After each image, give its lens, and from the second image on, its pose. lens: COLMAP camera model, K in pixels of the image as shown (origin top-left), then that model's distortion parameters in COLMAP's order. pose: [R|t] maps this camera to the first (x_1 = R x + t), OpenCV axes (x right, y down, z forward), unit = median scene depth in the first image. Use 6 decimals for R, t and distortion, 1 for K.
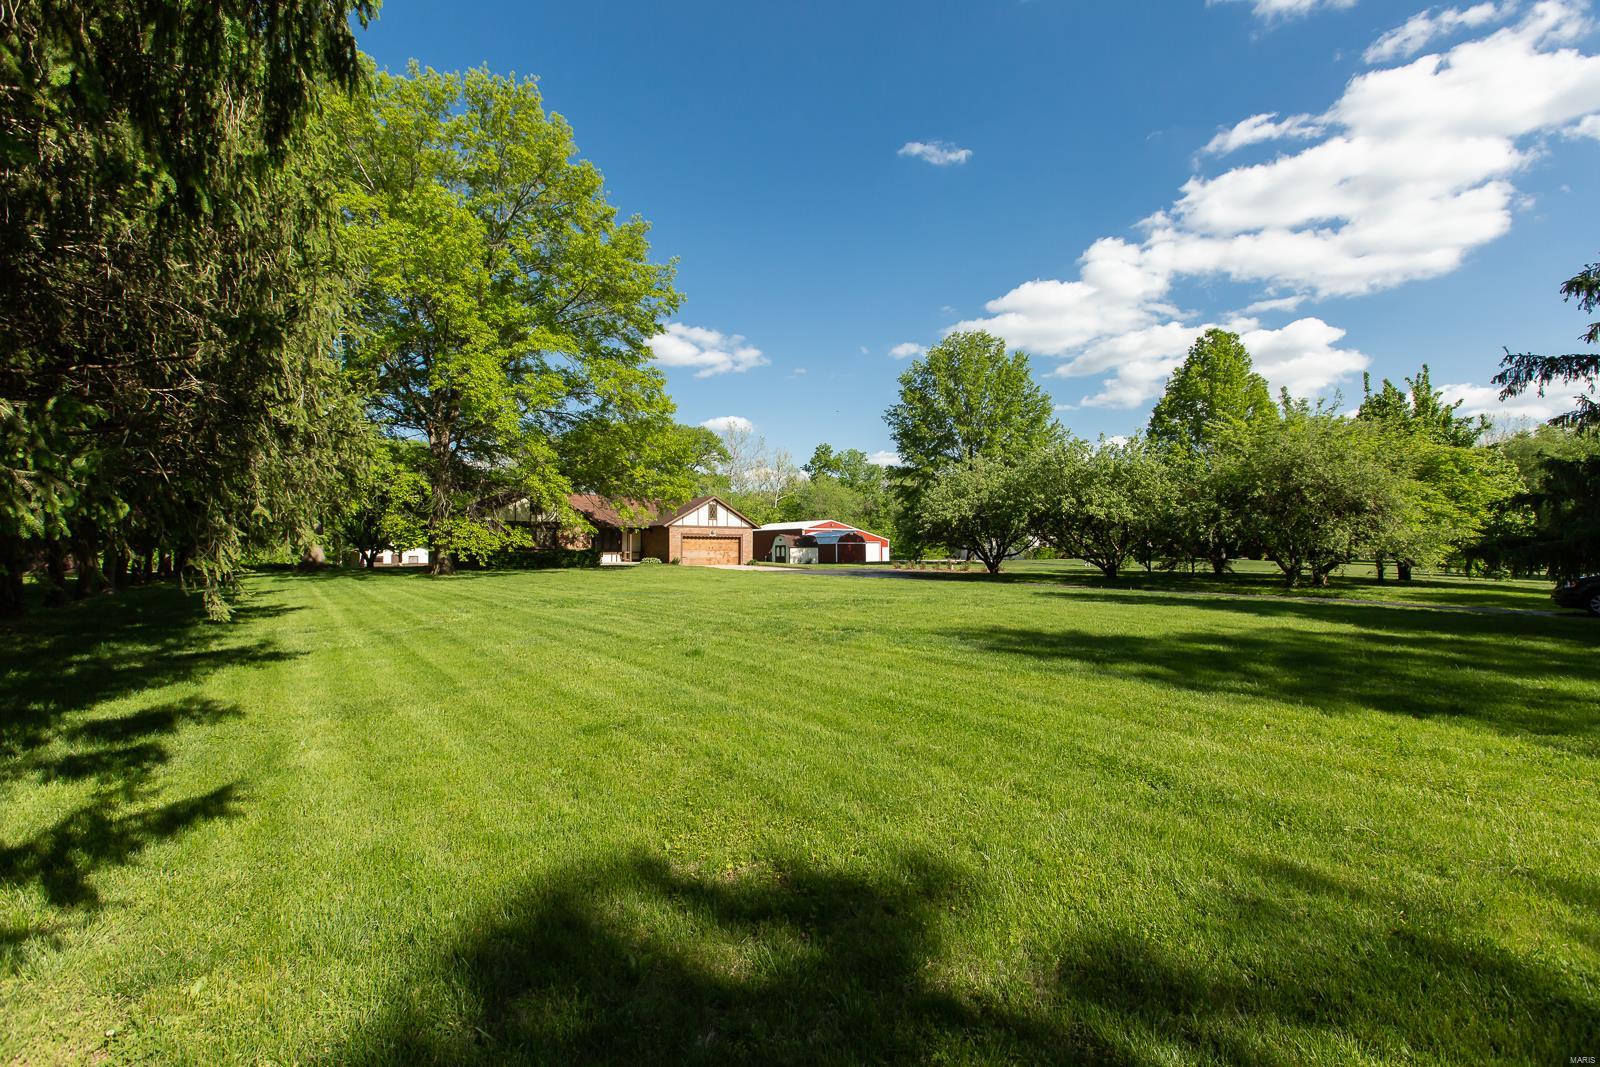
lens RADIAL K [[718.8, 0, 800.0], [0, 718.8, 533.5], [0, 0, 1]] dist [0.000476, -0.000010]
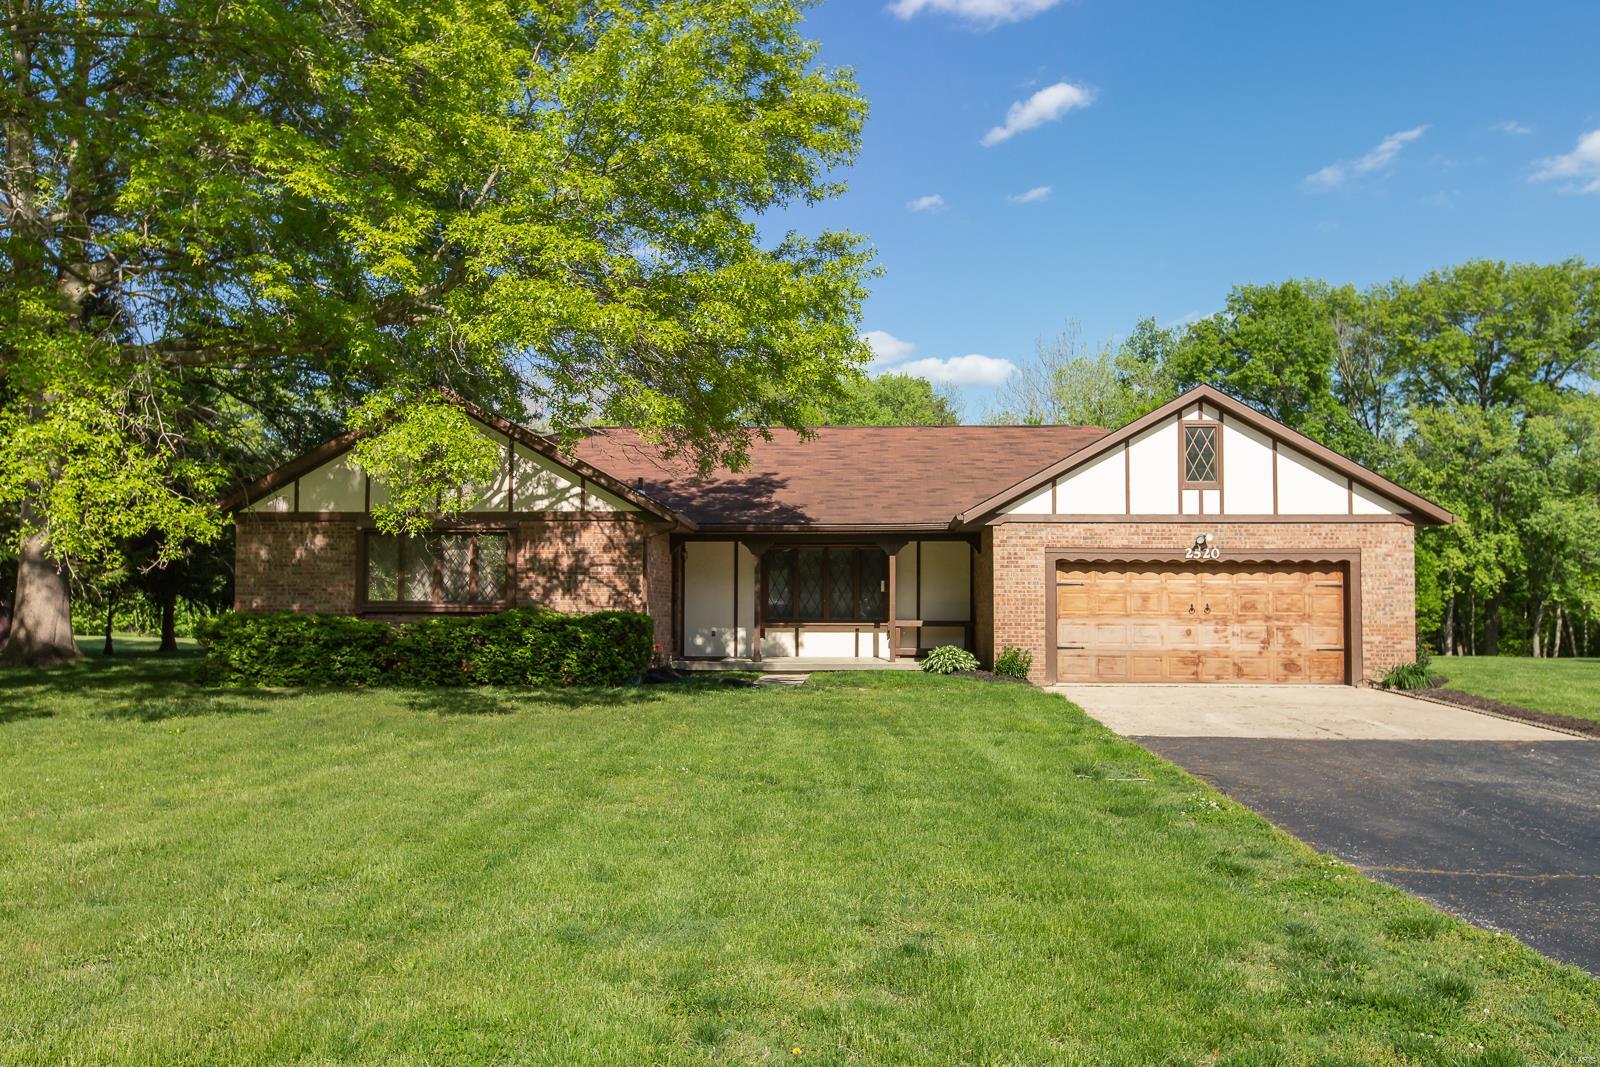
lens RADIAL K [[1399.5, 0, 800.0], [0, 1399.5, 533.5], [0, 0, 1]] dist [0.000402, -0.001026]
pose [[0.737893, -0.028872, -0.674300, 0.090173], [0.010391, 0.999452, -0.031423, 0.008673], [0.674837, 0.016180, 0.737789, 0.586587]]
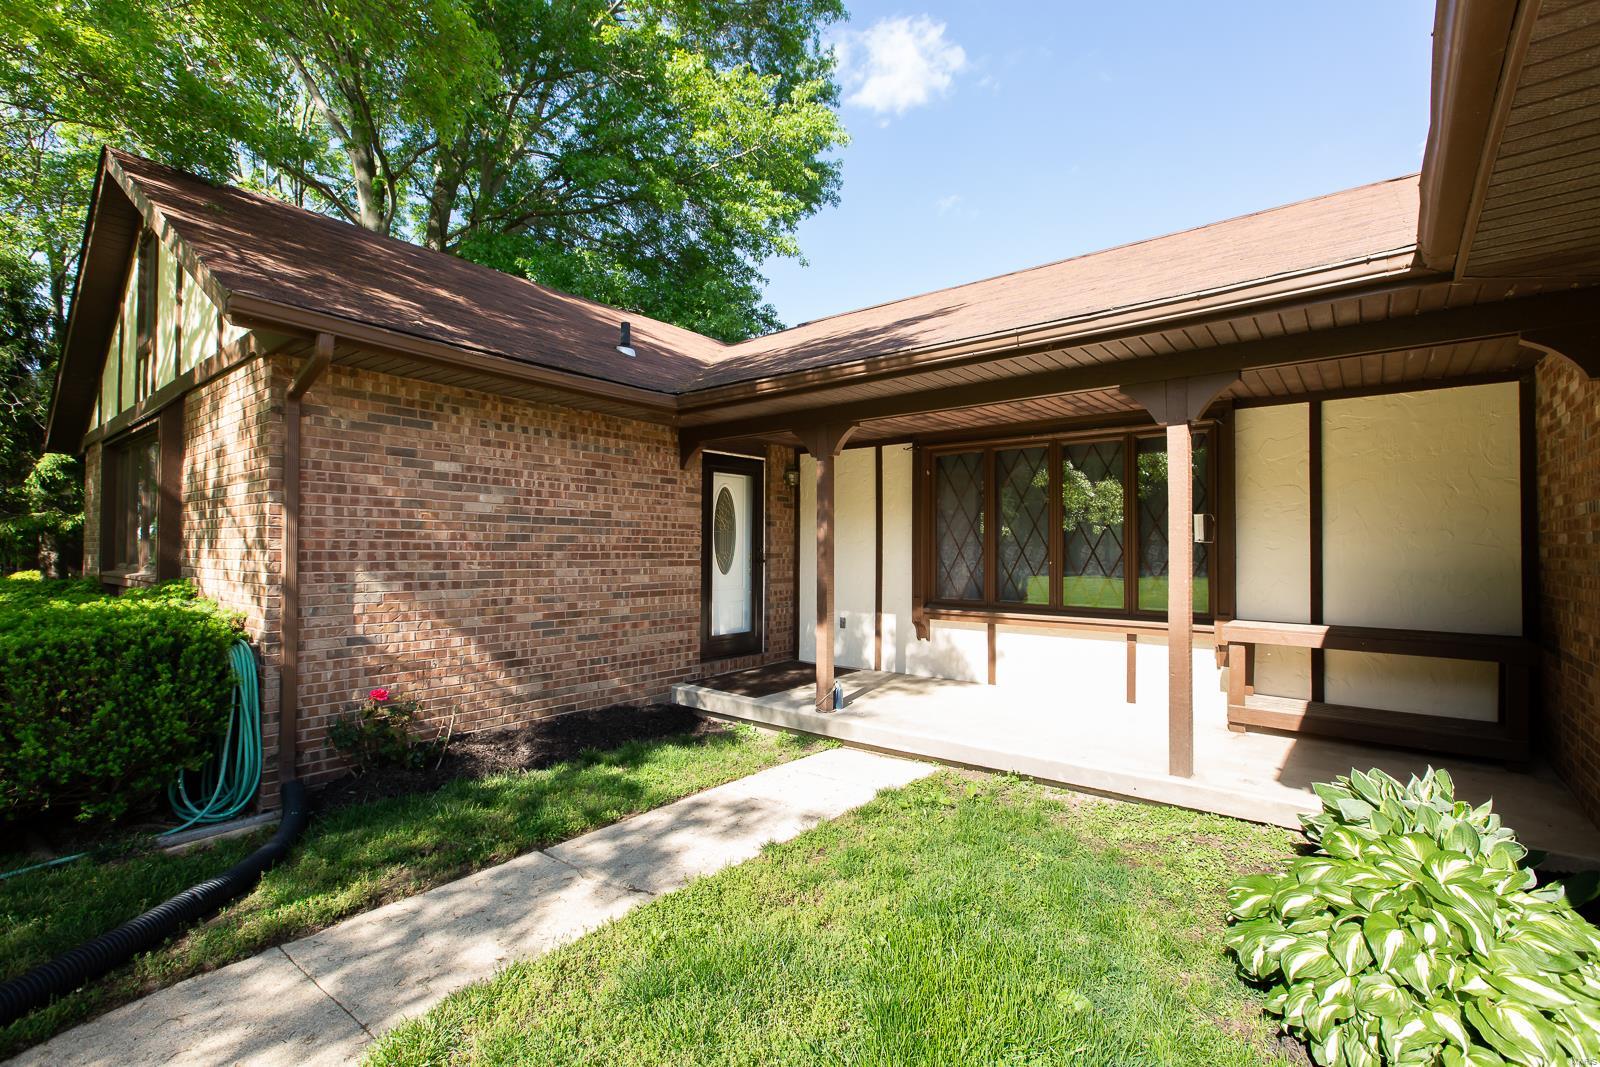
lens RADIAL K [[702.4, 0, 790.8], [0, 702.4, 529.5], [0, 0, 1]] dist [0.001811, 0.000159]
pose [[0.207060, -0.014190, -0.978225, -0.169058], [0.017214, 0.999793, -0.010859, 0.012691], [0.978177, -0.014590, 0.207261, 0.935810]]
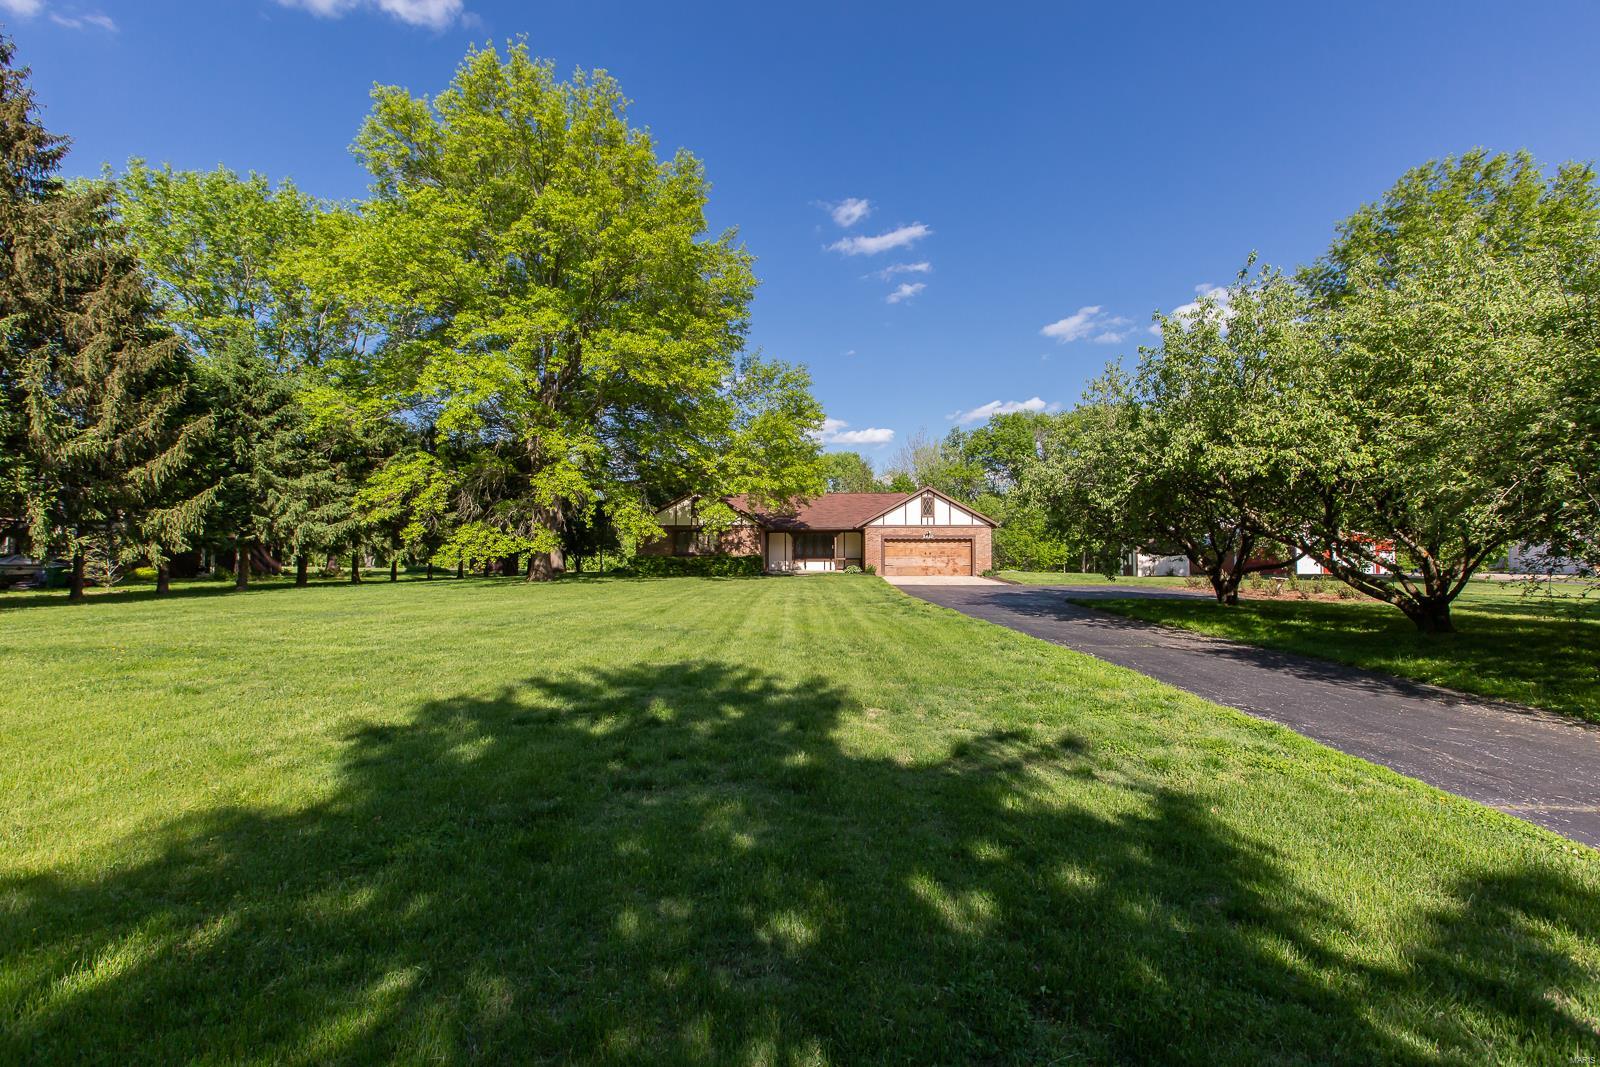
lens RADIAL K [[718.8, 0, 800.0], [0, 718.8, 533.5], [0, 0, 1]] dist [0.000476, -0.000010]
pose [[0.739535, -0.020109, -0.672817, 0.302267], [0.015235, 0.999798, -0.013136, 0.006821], [0.672945, -0.000536, 0.739692, 0.340696]]
